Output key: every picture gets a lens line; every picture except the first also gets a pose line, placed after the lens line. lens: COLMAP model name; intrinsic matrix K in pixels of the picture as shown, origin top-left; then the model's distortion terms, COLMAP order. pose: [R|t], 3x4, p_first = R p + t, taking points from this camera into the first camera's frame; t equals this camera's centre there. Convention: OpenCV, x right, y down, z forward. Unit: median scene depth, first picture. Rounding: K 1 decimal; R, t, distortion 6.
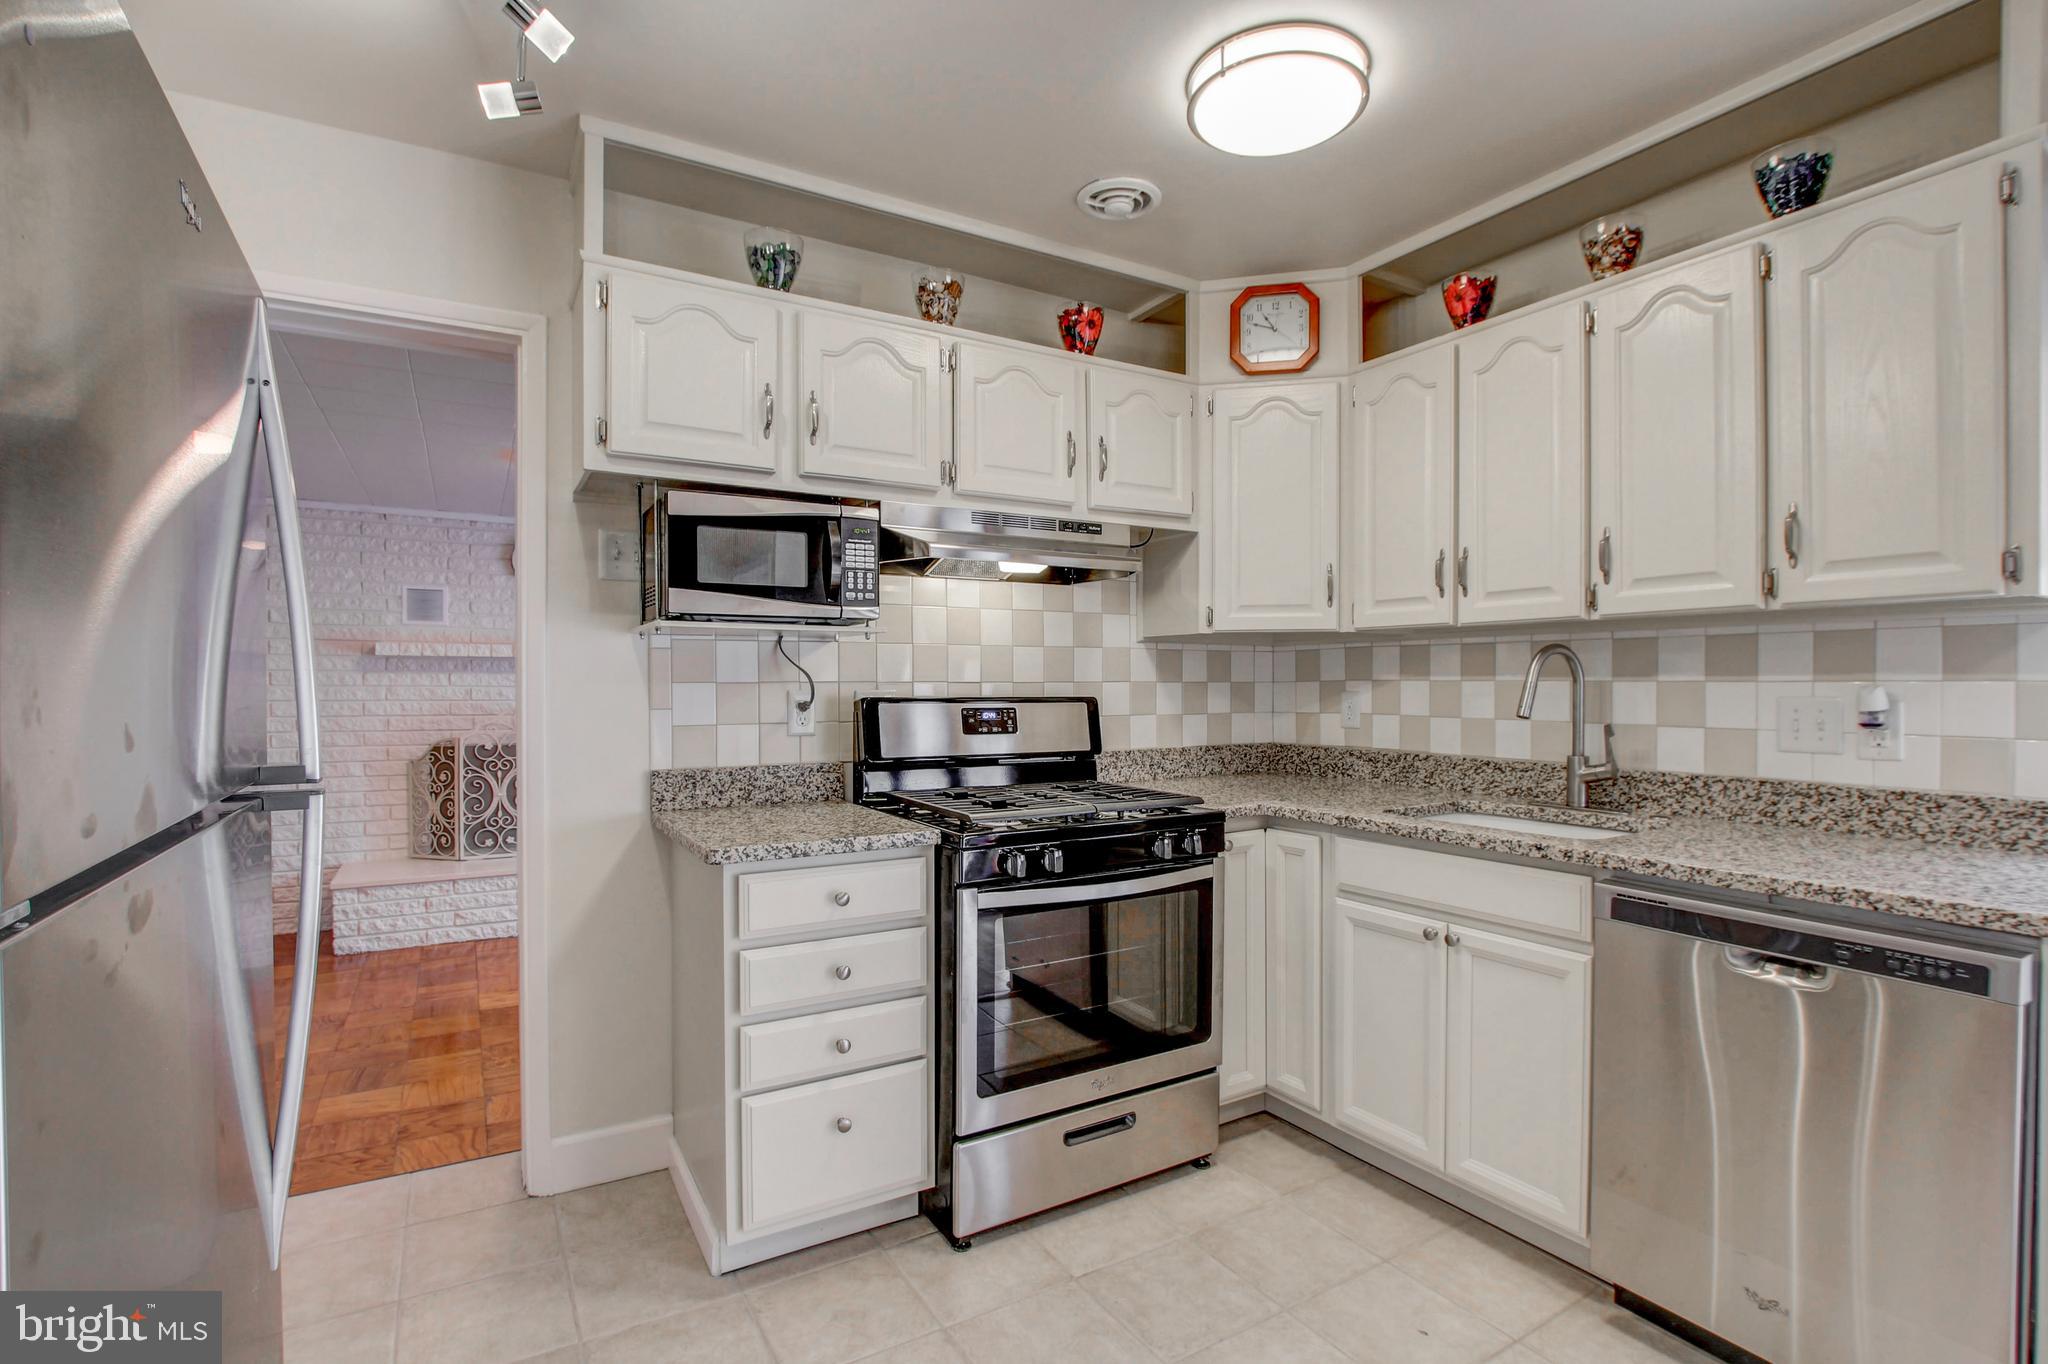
lens RADIAL K [[961.3, 0, 1033.2], [0, 961.3, 690.6], [0, 0, 1]] dist [-0.036622, 0.005578]
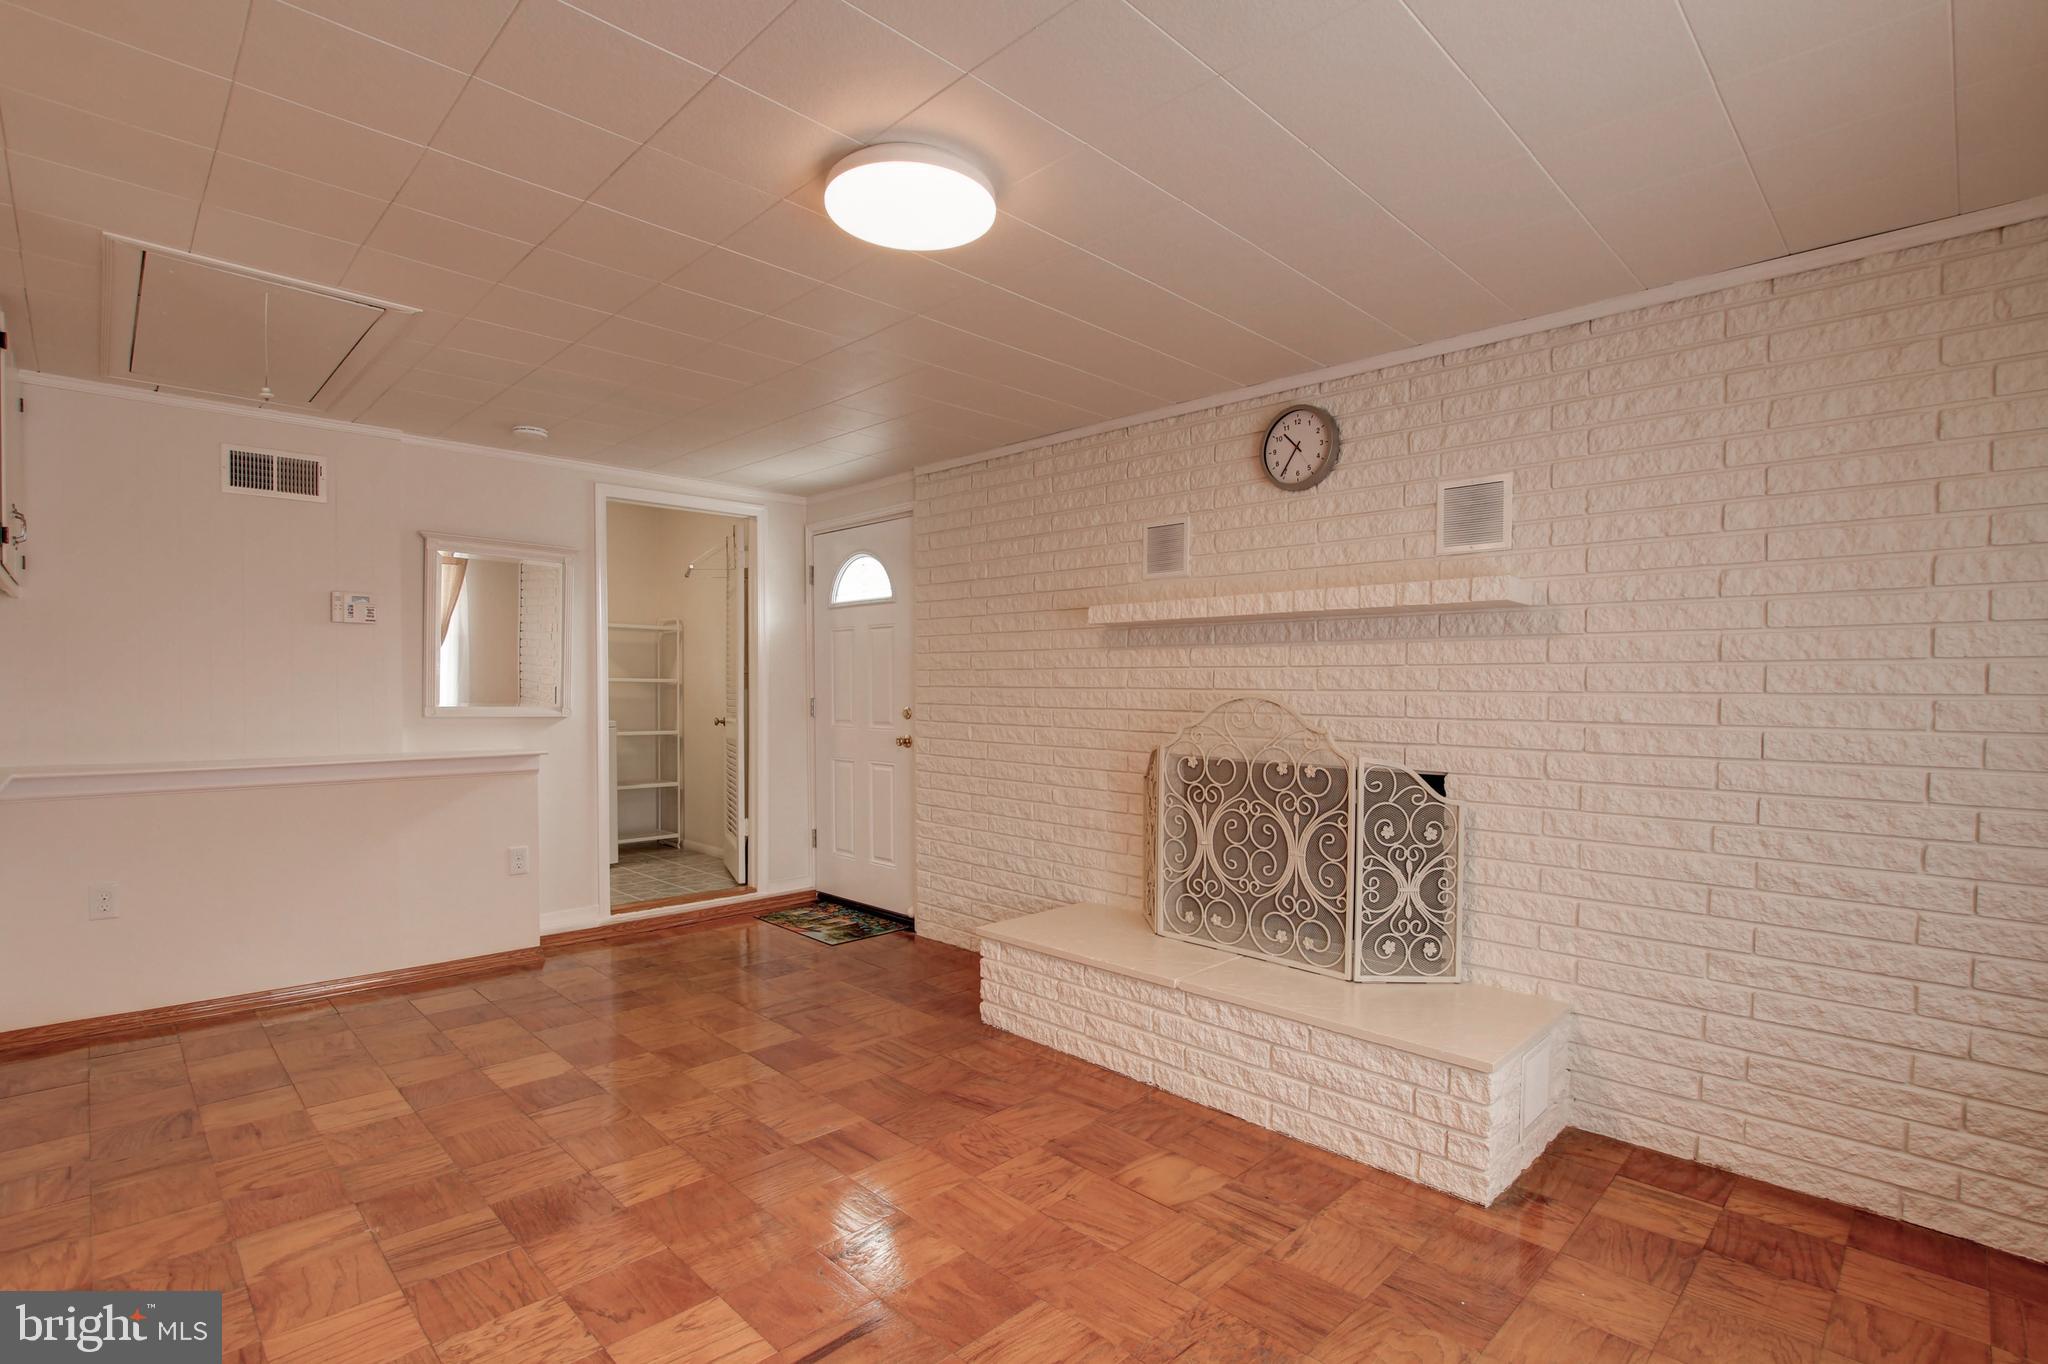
lens RADIAL K [[961.3, 0, 1047.2], [0, 961.3, 726.2], [0, 0, 1]] dist [-0.036622, 0.005578]
pose [[0.250861, 0.034889, -0.967394, 0.014663], [-0.009679, 0.999391, 0.033533, 0.030448], [0.967975, 0.000951, 0.251046, 1.518999]]
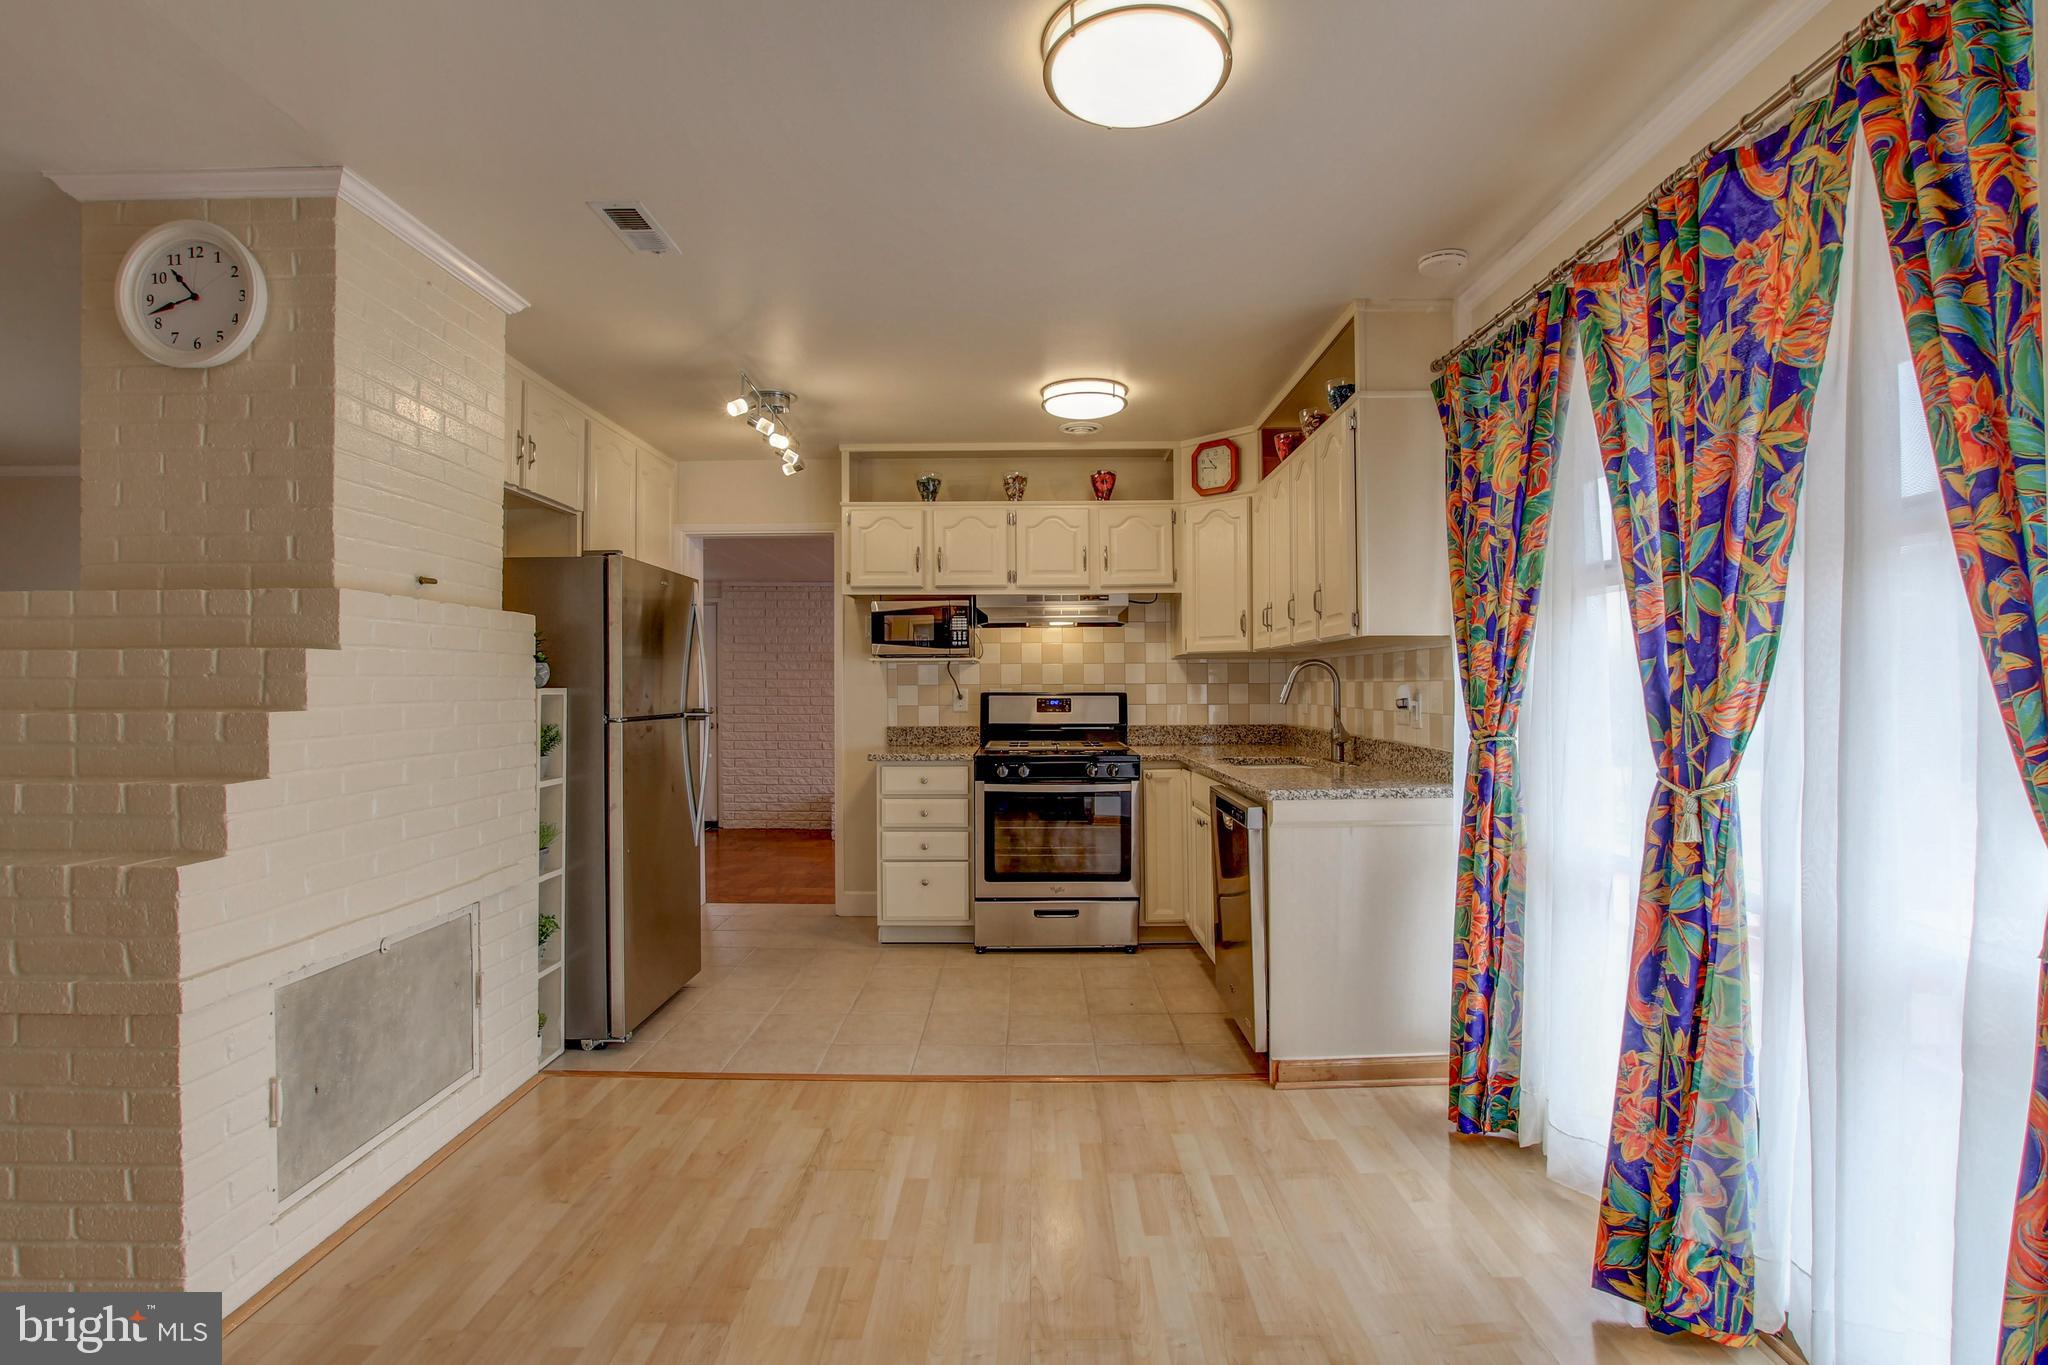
lens RADIAL K [[961.3, 0, 1039.0], [0, 961.3, 682.3], [0, 0, 1]] dist [-0.036622, 0.005578]
pose [[0.857351, -0.006494, -0.514692, 0.927332], [0.000606, 0.999932, -0.011607, 0.009120], [0.514732, 0.009639, 0.857297, -0.622142]]
